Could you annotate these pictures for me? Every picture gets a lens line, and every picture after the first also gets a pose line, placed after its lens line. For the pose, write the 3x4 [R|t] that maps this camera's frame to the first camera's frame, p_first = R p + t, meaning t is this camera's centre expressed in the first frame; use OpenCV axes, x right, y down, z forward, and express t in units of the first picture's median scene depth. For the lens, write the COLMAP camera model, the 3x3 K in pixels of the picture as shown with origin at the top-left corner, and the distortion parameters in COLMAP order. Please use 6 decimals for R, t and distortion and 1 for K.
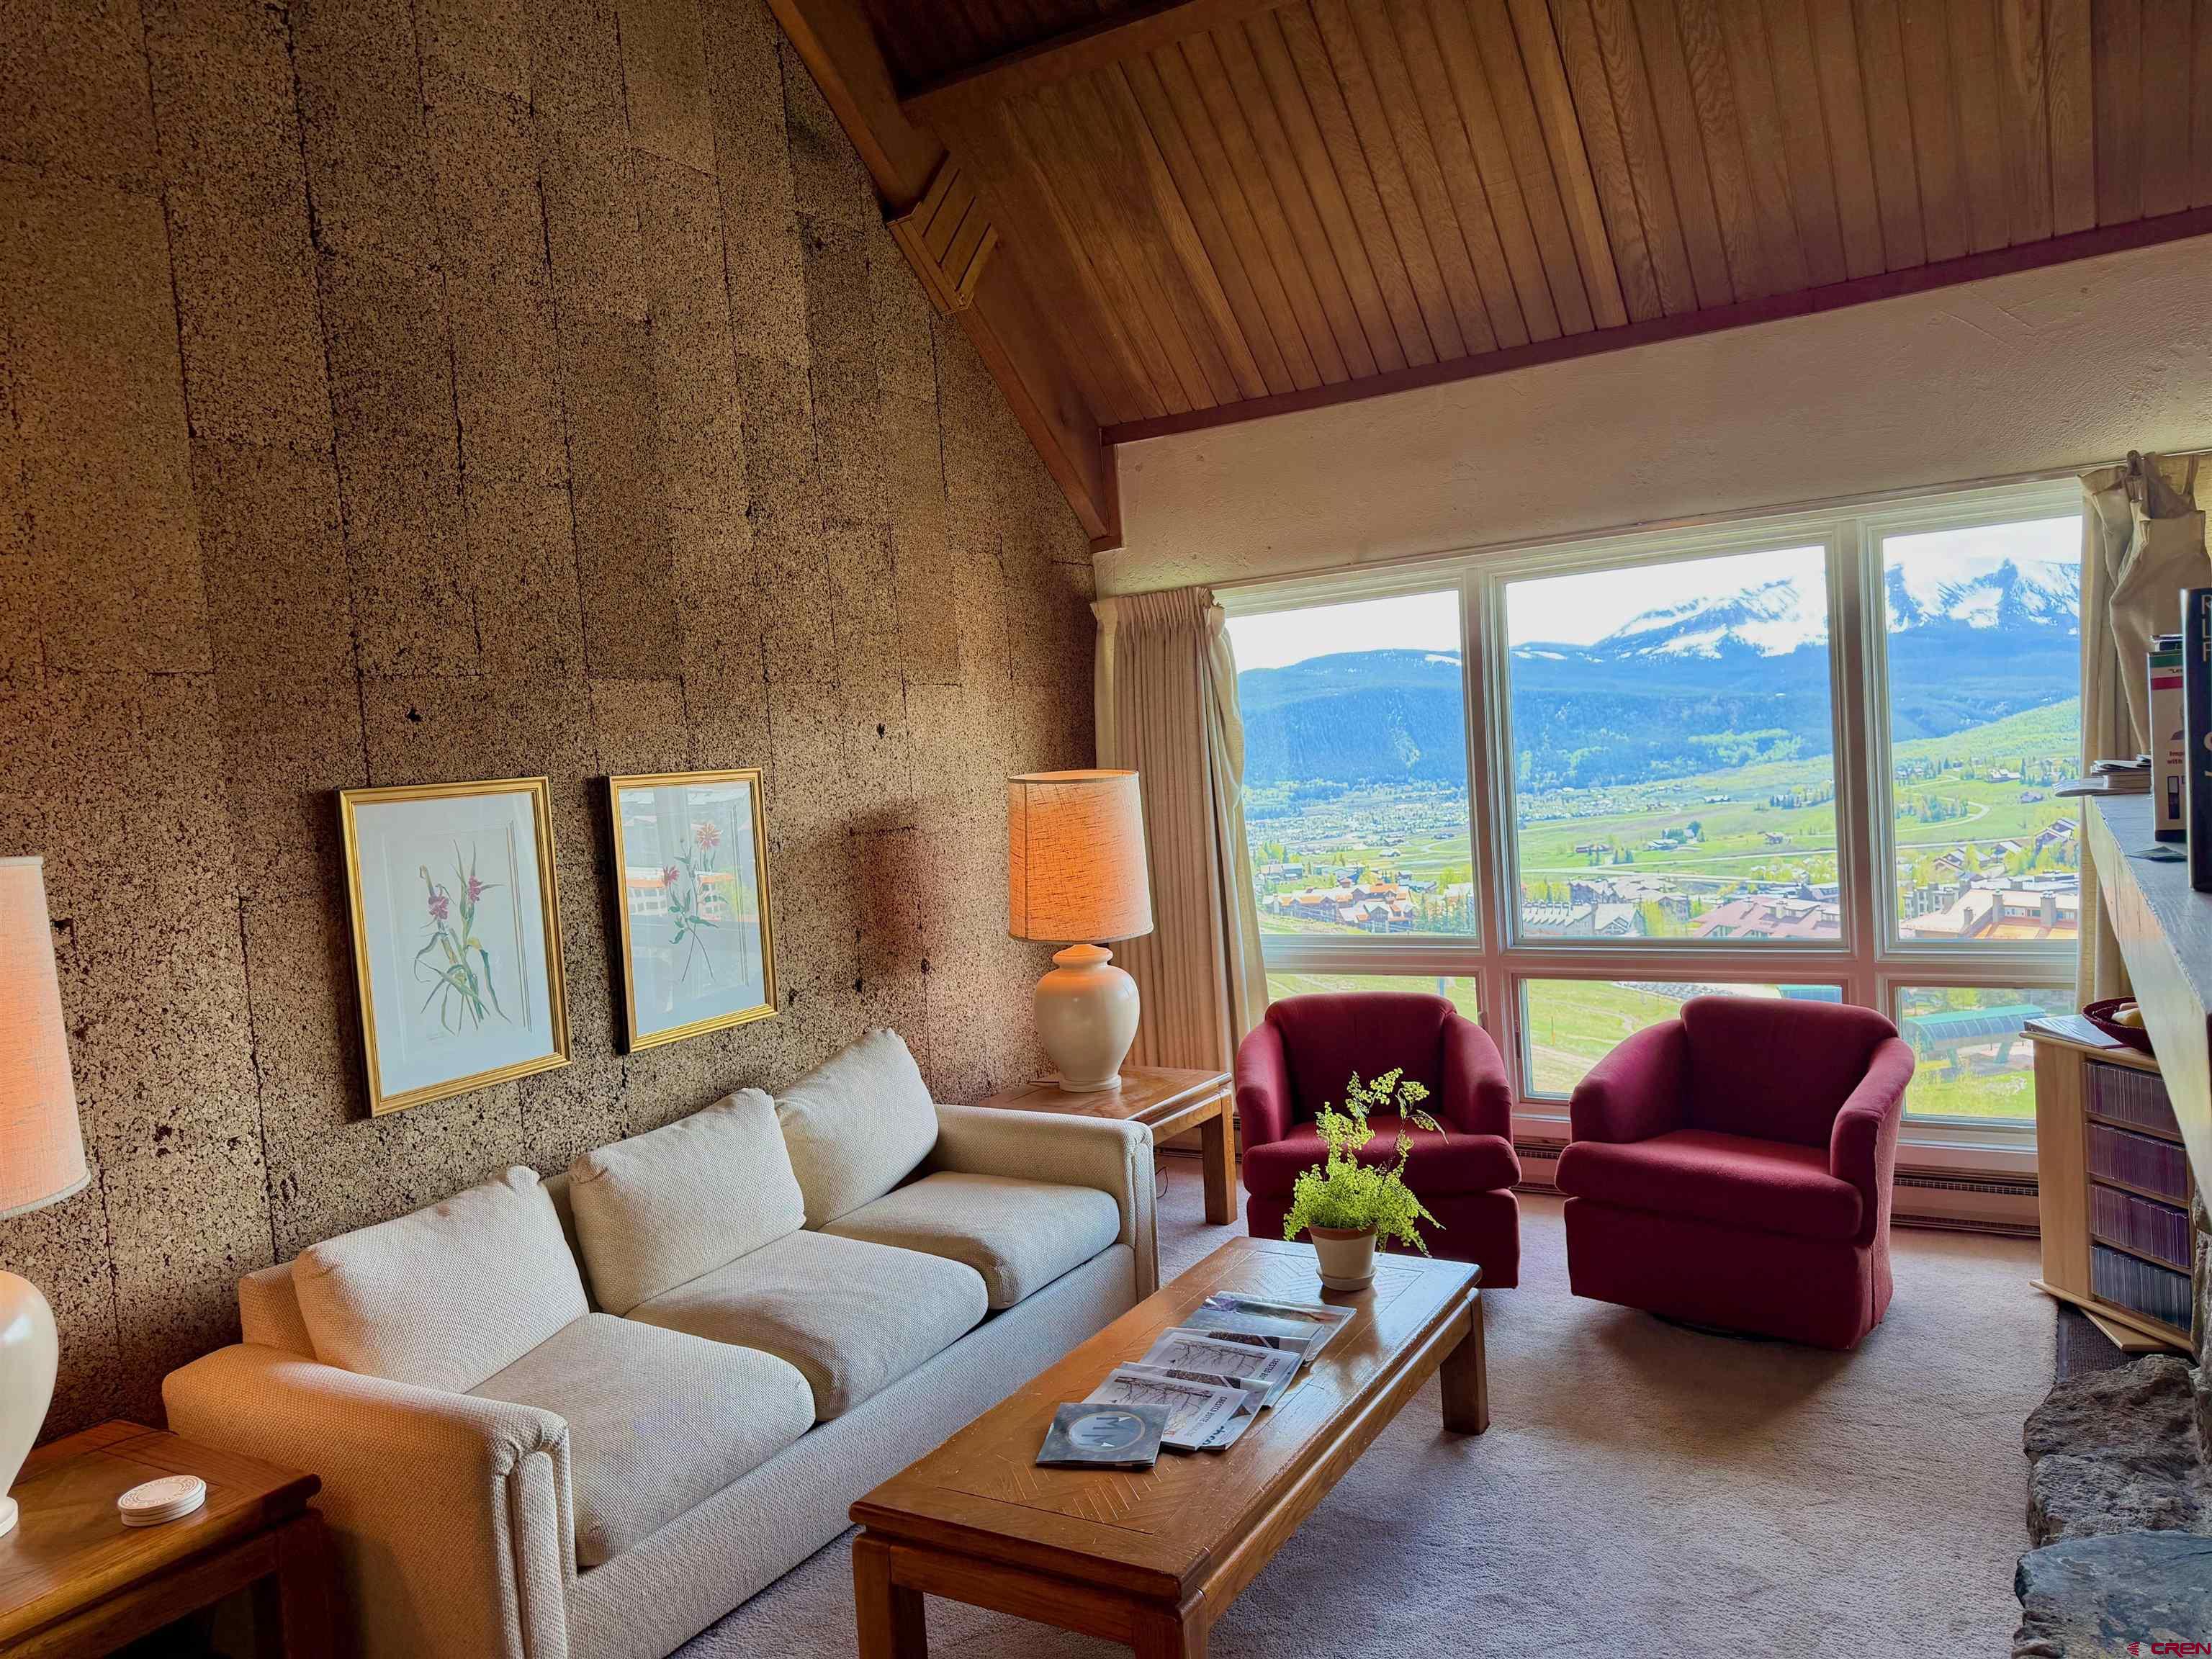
lens RADIAL K [[1551.5, 0, 1075.4], [0, 1551.5, 874.1], [0, 0, 1]] dist [0.037136, -0.034500]
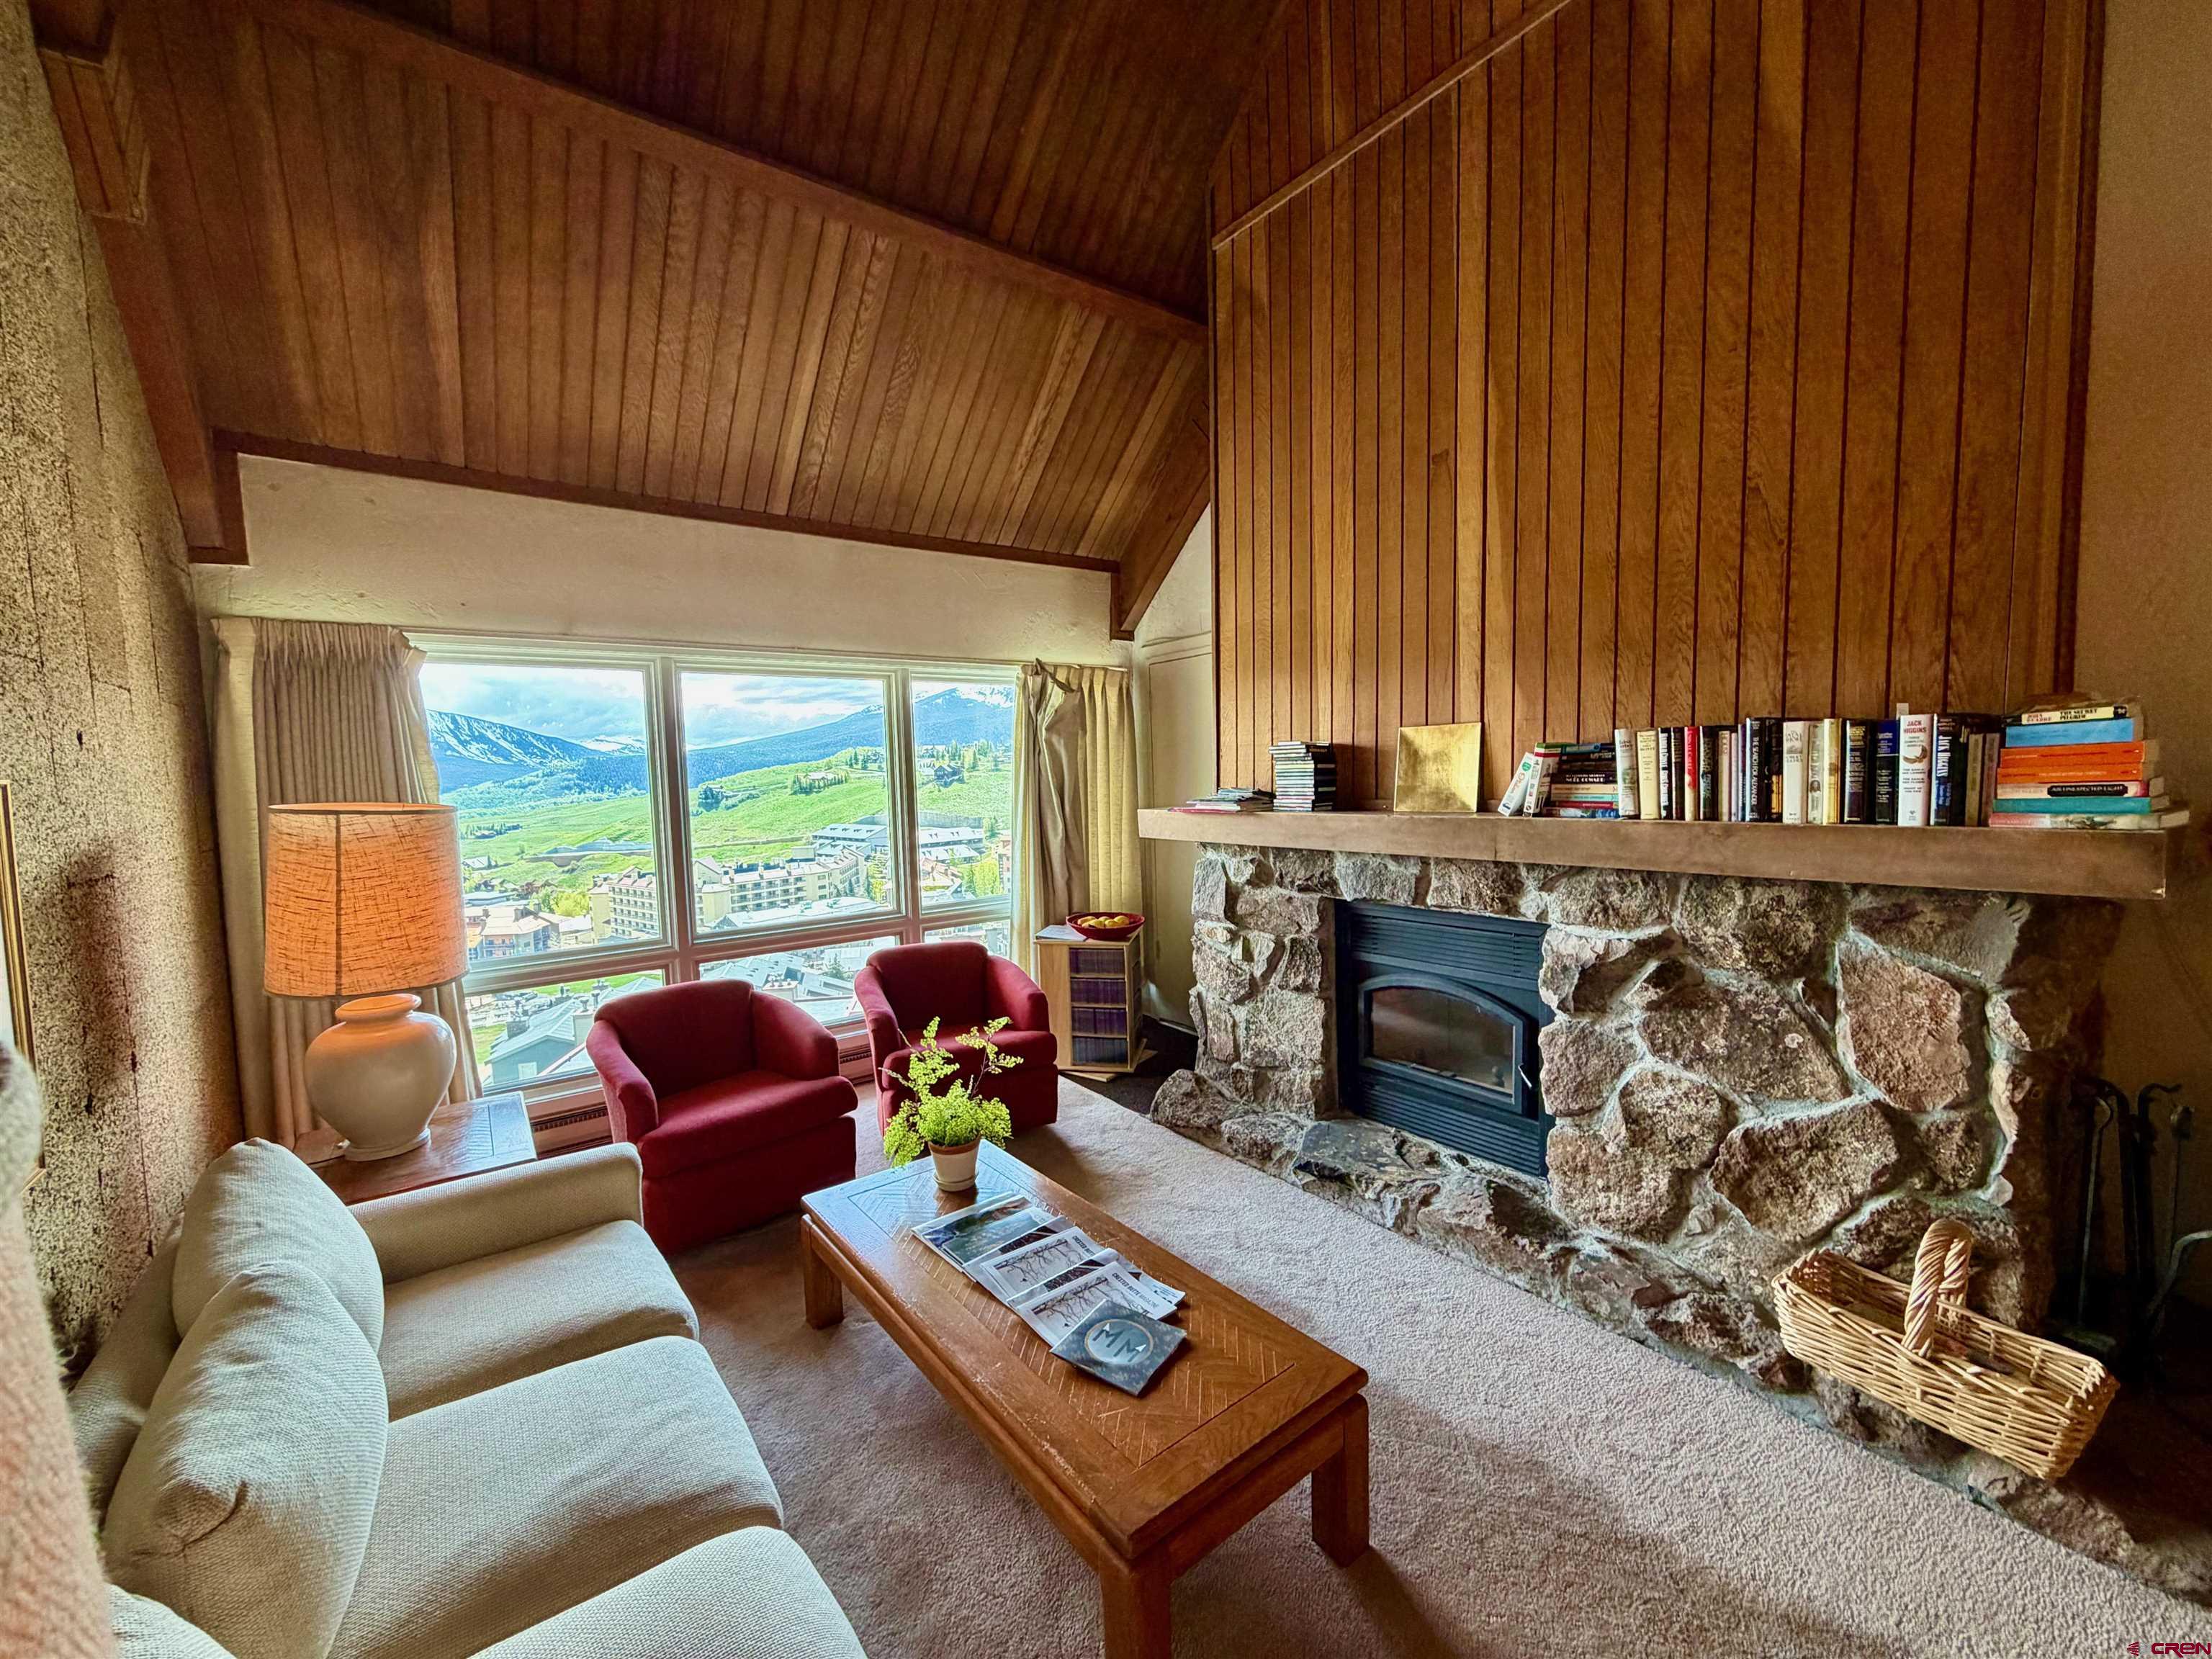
lens RADIAL K [[894.3, 0, 1103.9], [0, 894.3, 843.5], [0, 0, 1]] dist [0.002551, -0.000324]
pose [[0.358737, -0.021612, 0.933188, -0.380710], [0.073729, 0.997265, -0.005247, -0.009540], [-0.930522, 0.070685, 0.359349, 0.464792]]
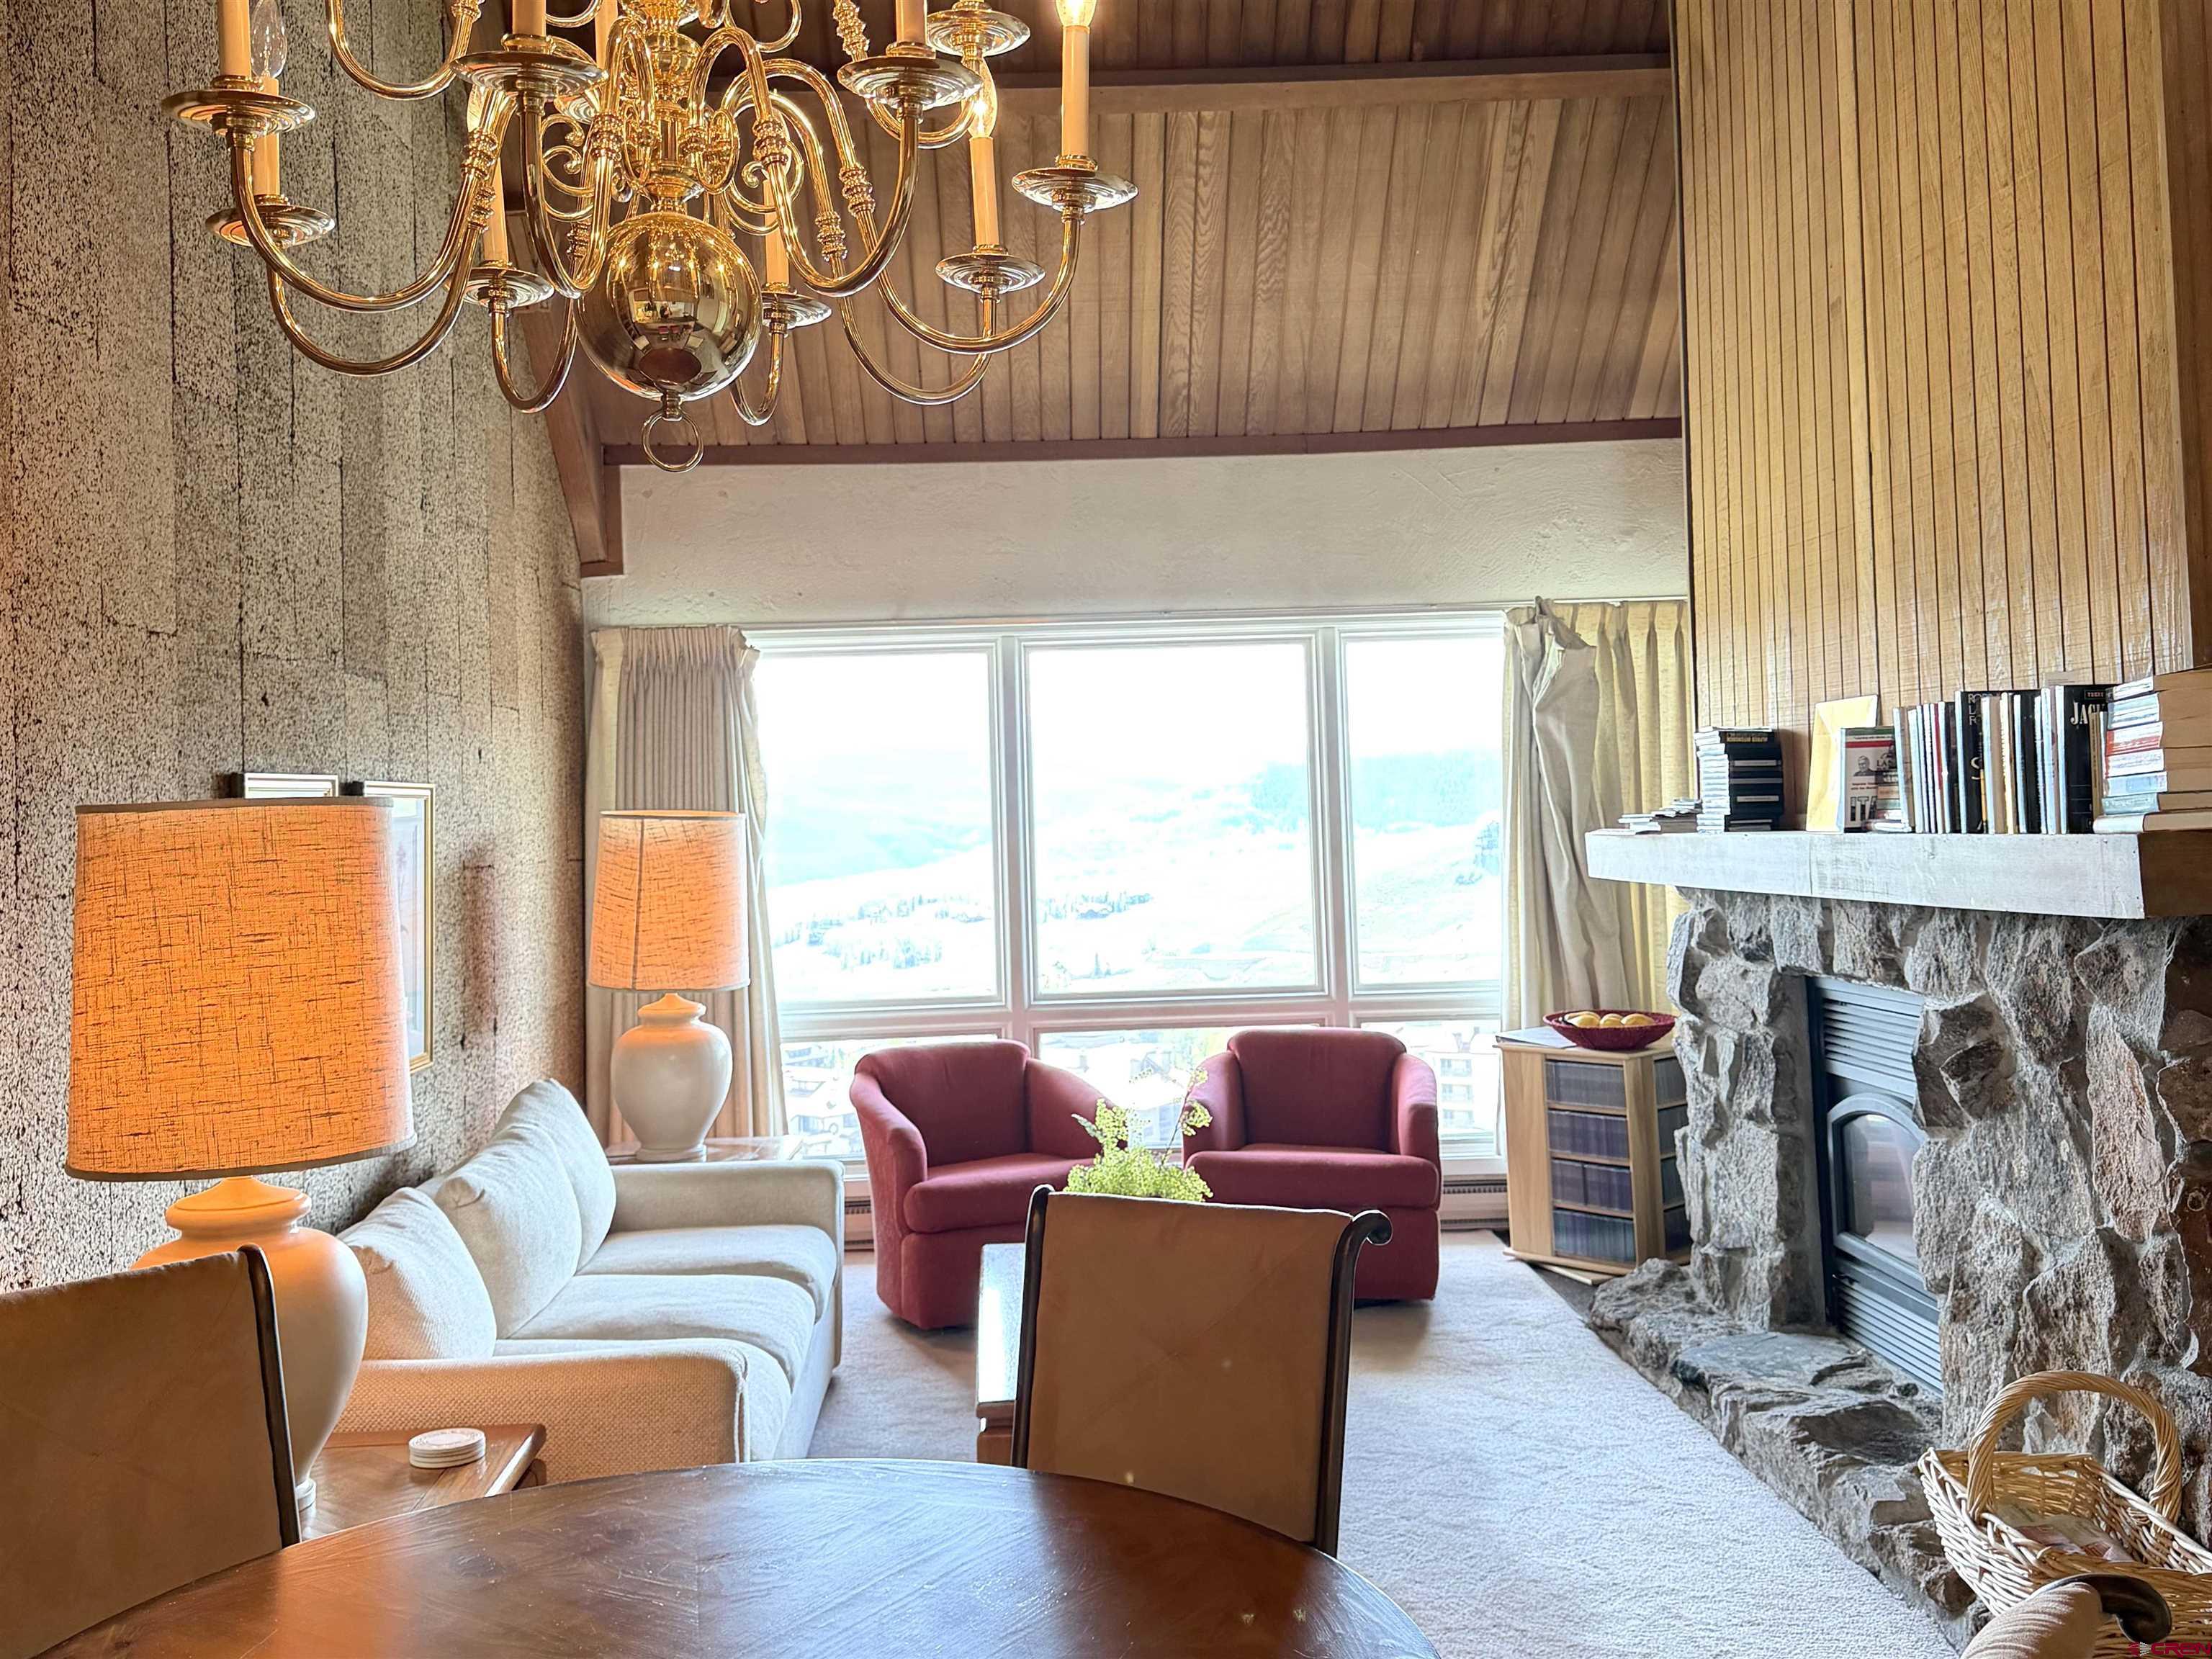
lens RADIAL K [[2136.9, 0, 1063.4], [0, 2136.9, 773.6], [0, 0, 1]] dist [0.144831, 0.000000]
pose [[0.837082, 0.053242, 0.544481, -0.579832], [0.014998, 0.992646, -0.120123, 0.080665], [-0.546872, 0.108719, 0.830127, -0.240643]]
